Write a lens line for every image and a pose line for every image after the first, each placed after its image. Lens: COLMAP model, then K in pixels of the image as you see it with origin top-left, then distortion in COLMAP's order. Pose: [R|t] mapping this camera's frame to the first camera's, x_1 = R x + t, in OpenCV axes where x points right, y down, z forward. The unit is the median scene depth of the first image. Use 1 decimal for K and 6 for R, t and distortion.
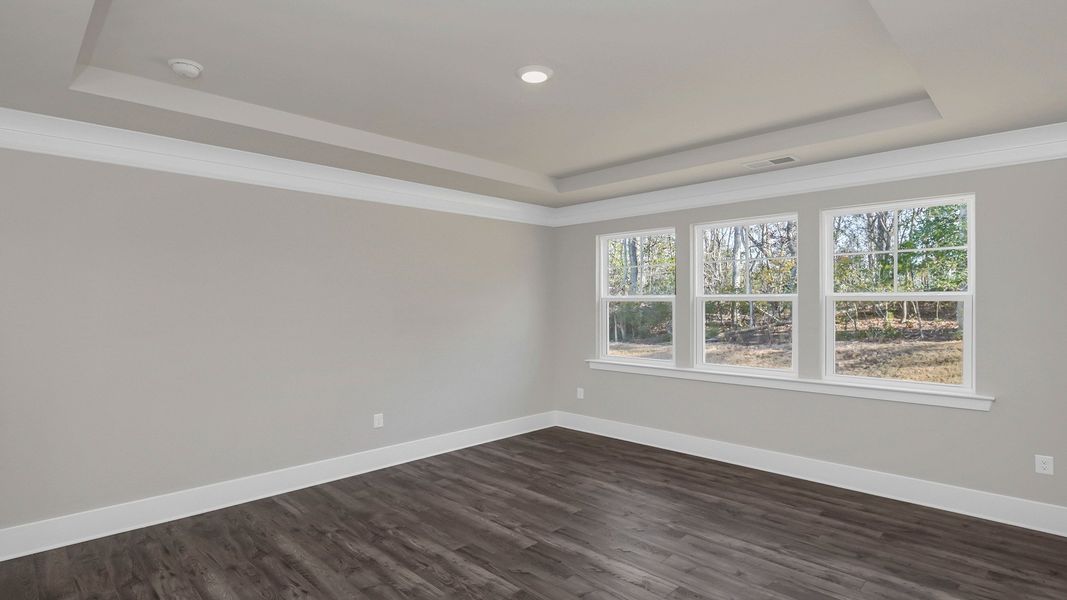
lens RADIAL K [[524.4, 0, 533.6], [0, 524.4, 309.7], [0, 0, 1]] dist [0.002967, -0.010543]
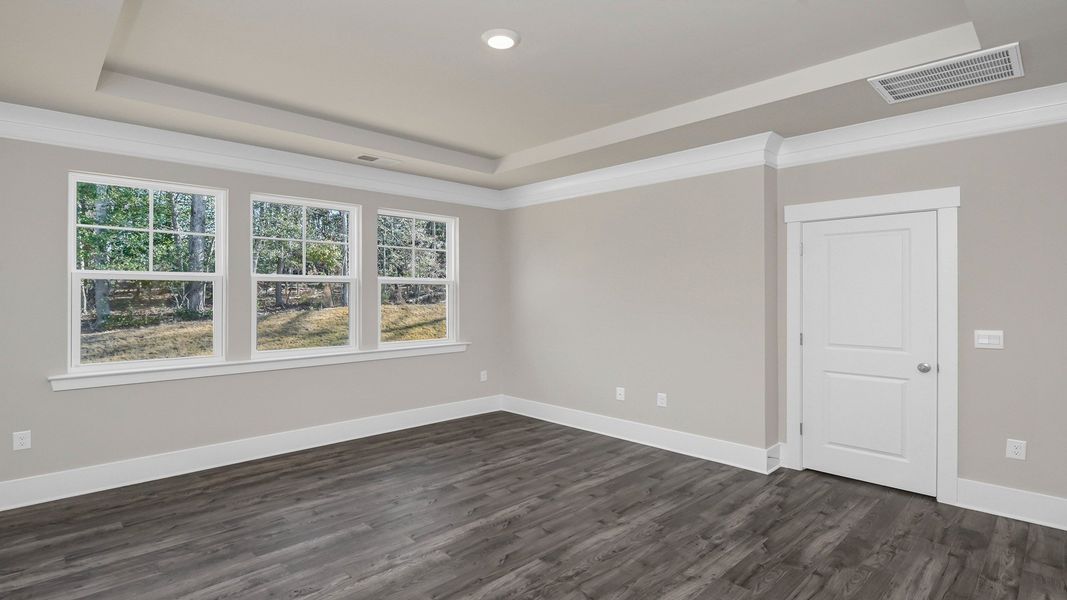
lens RADIAL K [[524.4, 0, 530.4], [0, 524.4, 296.2], [0, 0, 1]] dist [0.002967, -0.010543]
pose [[0.024310, -0.001613, 0.999703, -0.720707], [0.016412, 0.999865, 0.001214, 0.020235], [-0.999570, 0.016378, 0.024334, 0.689086]]
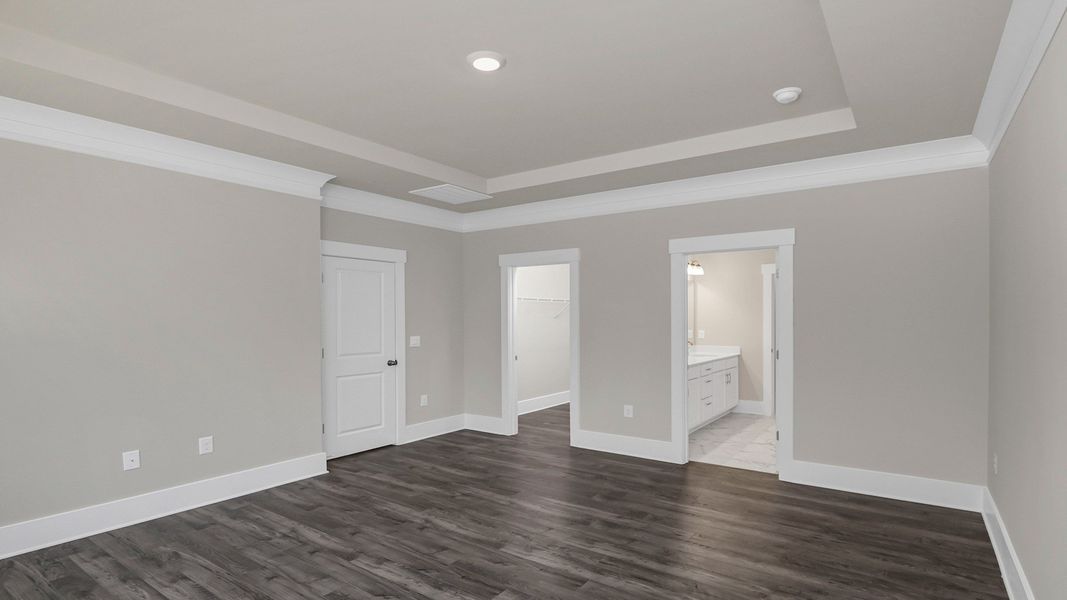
lens RADIAL K [[524.4, 0, 526.3], [0, 524.4, 297.7], [0, 0, 1]] dist [0.002967, -0.010543]
pose [[-0.988671, 0.000550, -0.150100, 0.060041], [0.003966, 0.999740, -0.022456, 0.016687], [0.150049, -0.022797, -0.988416, 1.489159]]
